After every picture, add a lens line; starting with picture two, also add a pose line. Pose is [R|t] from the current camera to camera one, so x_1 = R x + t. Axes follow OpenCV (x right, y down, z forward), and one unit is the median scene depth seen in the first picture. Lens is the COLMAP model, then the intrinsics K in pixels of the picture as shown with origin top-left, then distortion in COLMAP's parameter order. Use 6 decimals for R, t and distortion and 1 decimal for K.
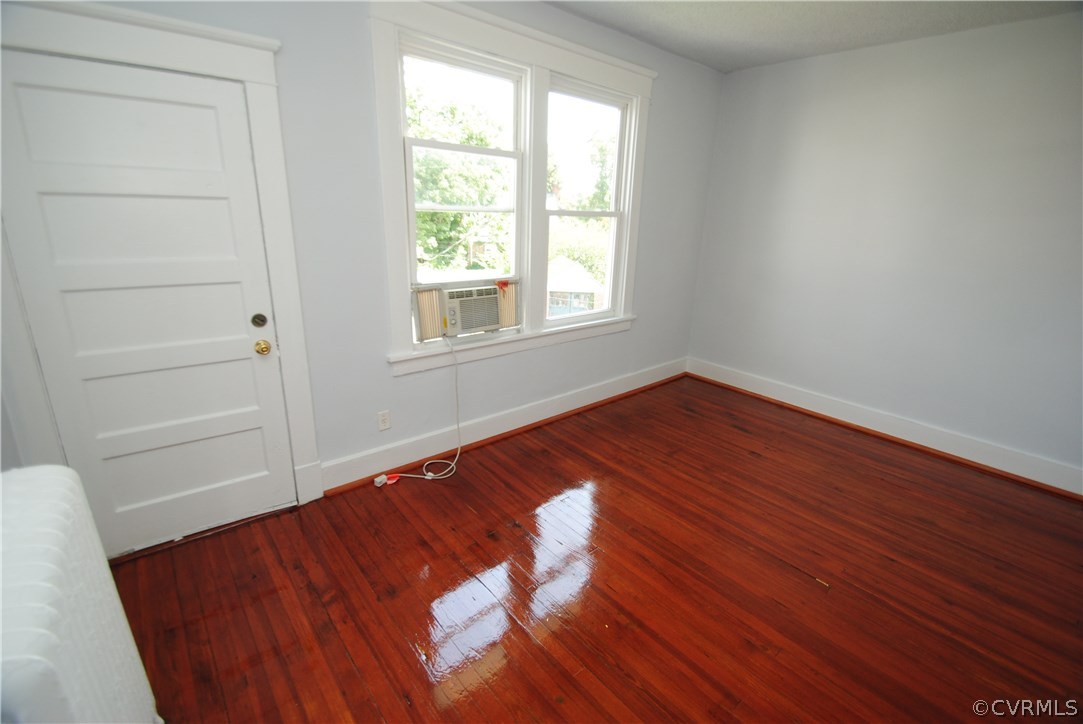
lens RADIAL K [[474.3, 0, 543.7], [0, 474.3, 361.5], [0, 0, 1]] dist [-0.002948, -0.009409]
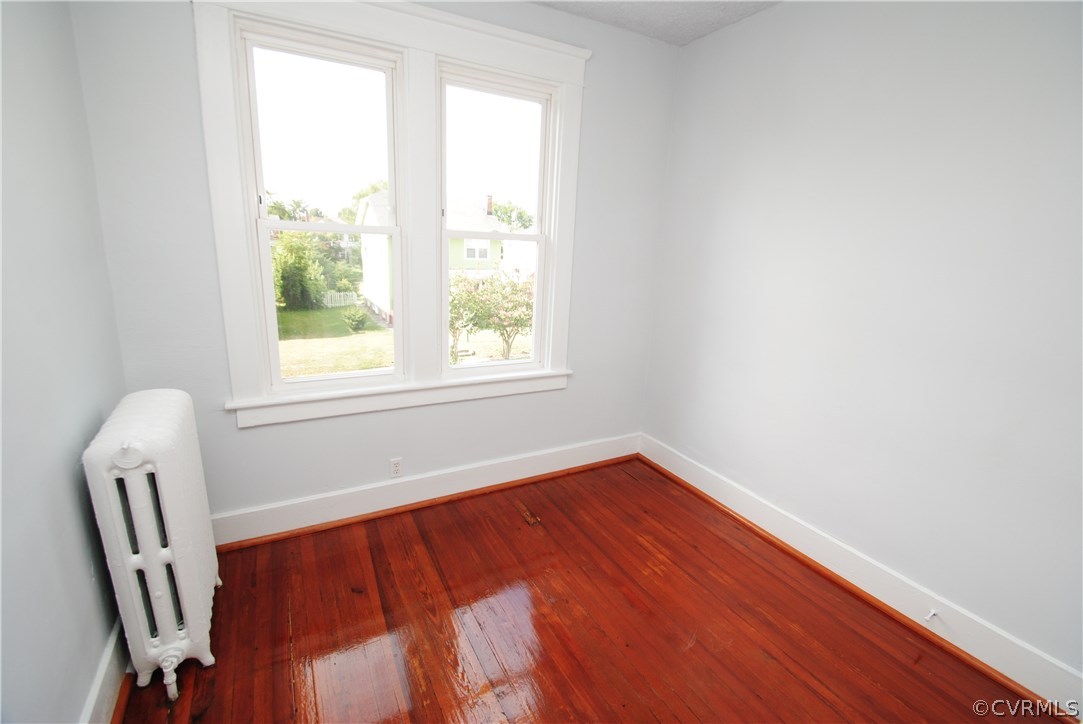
lens RADIAL K [[474.3, 0, 546.5], [0, 474.3, 367.3], [0, 0, 1]] dist [-0.002948, -0.009409]
pose [[0.976803, 0.064091, -0.204326, 0.369669], [-0.075112, 0.996084, -0.046643, -0.075962], [0.200537, 0.060908, 0.977791, 0.295476]]
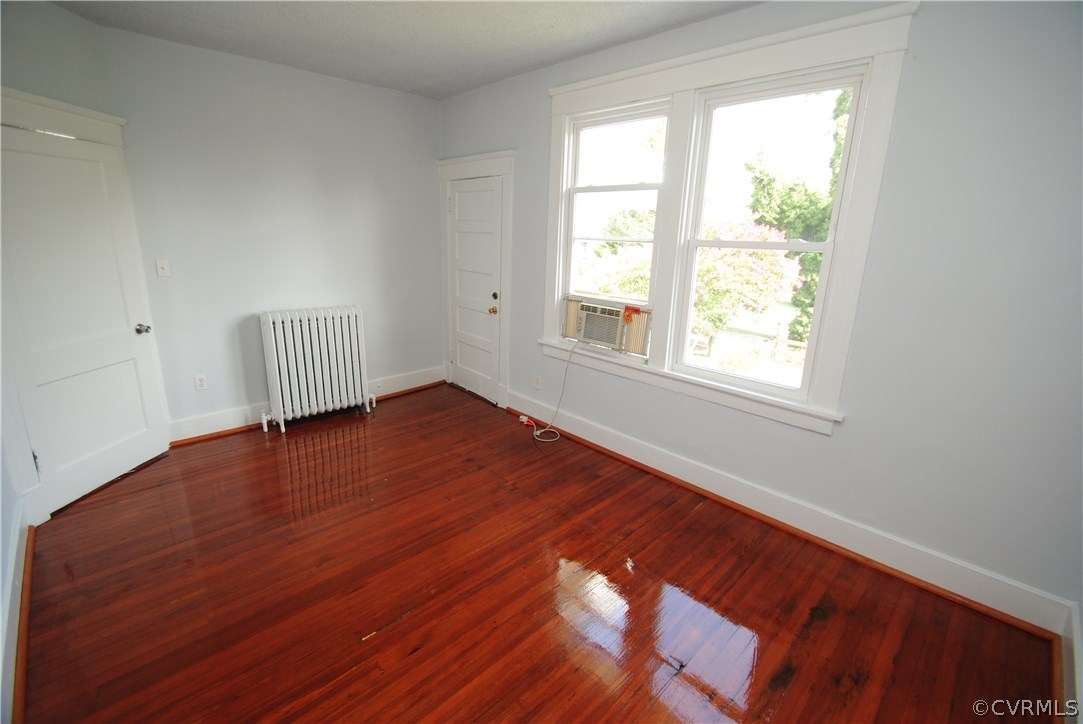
lens RADIAL K [[474.3, 0, 544.3], [0, 474.3, 360.8], [0, 0, 1]] dist [-0.002948, -0.009409]
pose [[0.071249, 0.231726, -0.970168, 0.923557], [-0.328252, 0.923911, 0.196570, -0.199215], [0.941899, 0.304454, 0.141892, 0.699117]]
